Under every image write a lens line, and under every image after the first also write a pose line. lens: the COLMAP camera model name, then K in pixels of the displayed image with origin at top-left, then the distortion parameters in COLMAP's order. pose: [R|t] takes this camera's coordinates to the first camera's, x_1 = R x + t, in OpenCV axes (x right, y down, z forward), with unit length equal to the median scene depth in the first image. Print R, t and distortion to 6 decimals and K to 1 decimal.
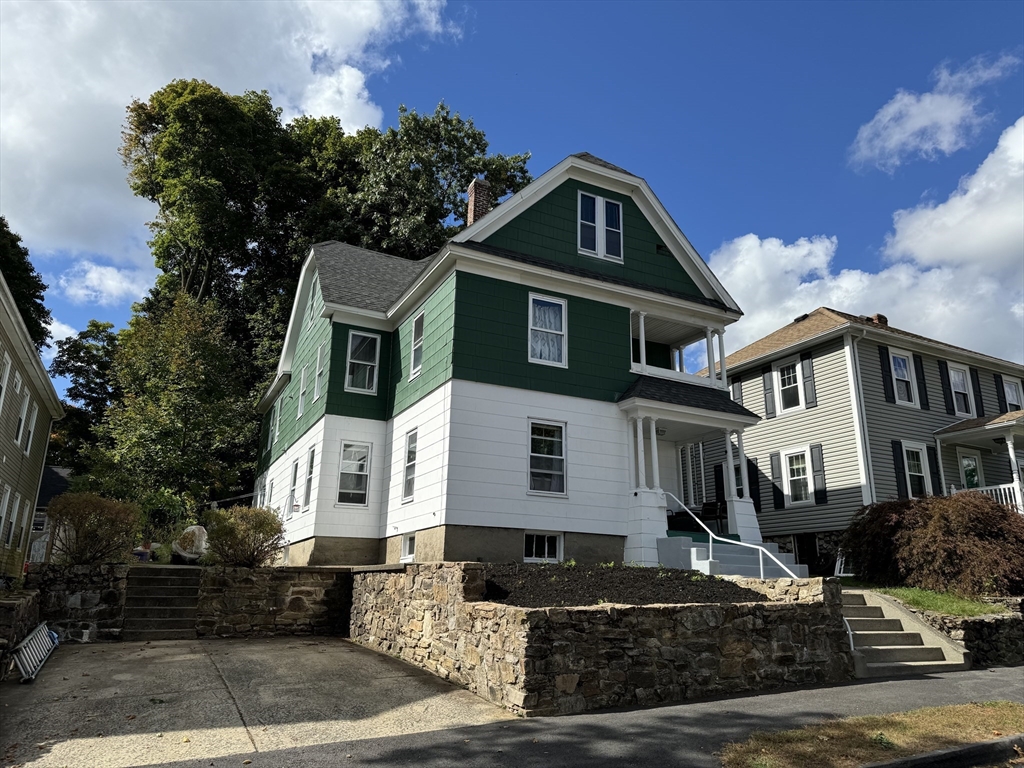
lens RADIAL K [[717.1, 0, 514.6], [0, 717.1, 391.4], [0, 0, 1]] dist [0.039868, -0.006717]
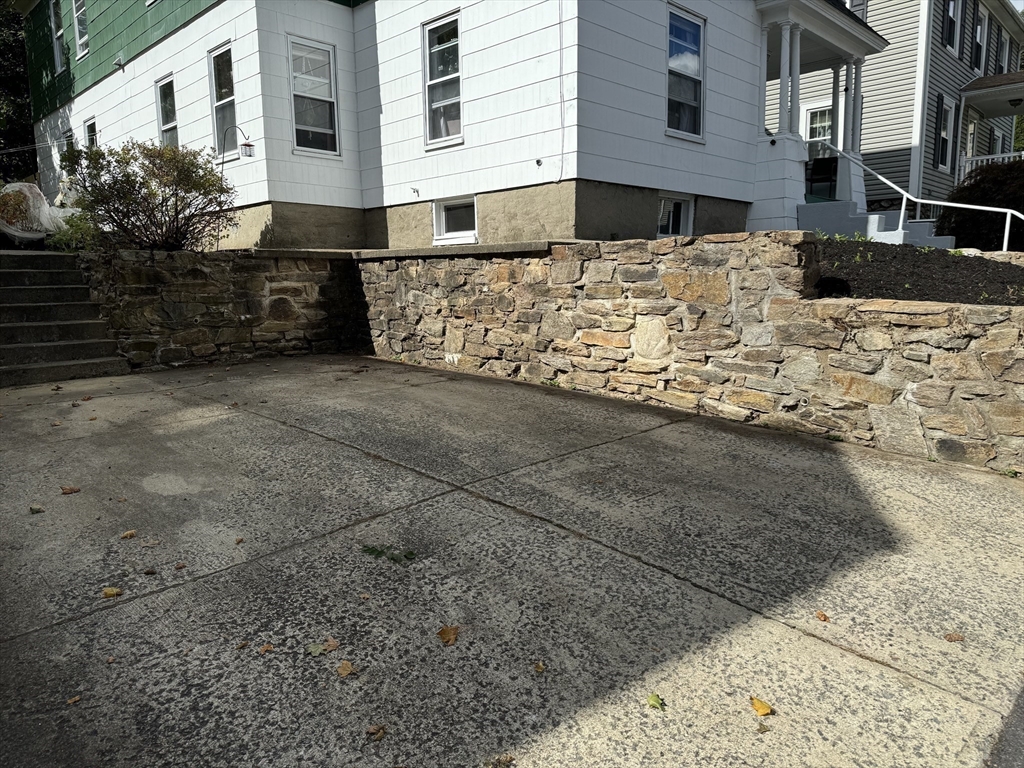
lens RADIAL K [[705.9, 0, 540.4], [0, 705.9, 369.6], [0, 0, 1]] dist [0.190350, -0.245288]
pose [[0.940106, -0.070776, 0.333455, -0.306175], [-0.064092, 0.924064, 0.376827, 0.095289], [-0.334804, -0.375629, 0.864181, 0.372182]]
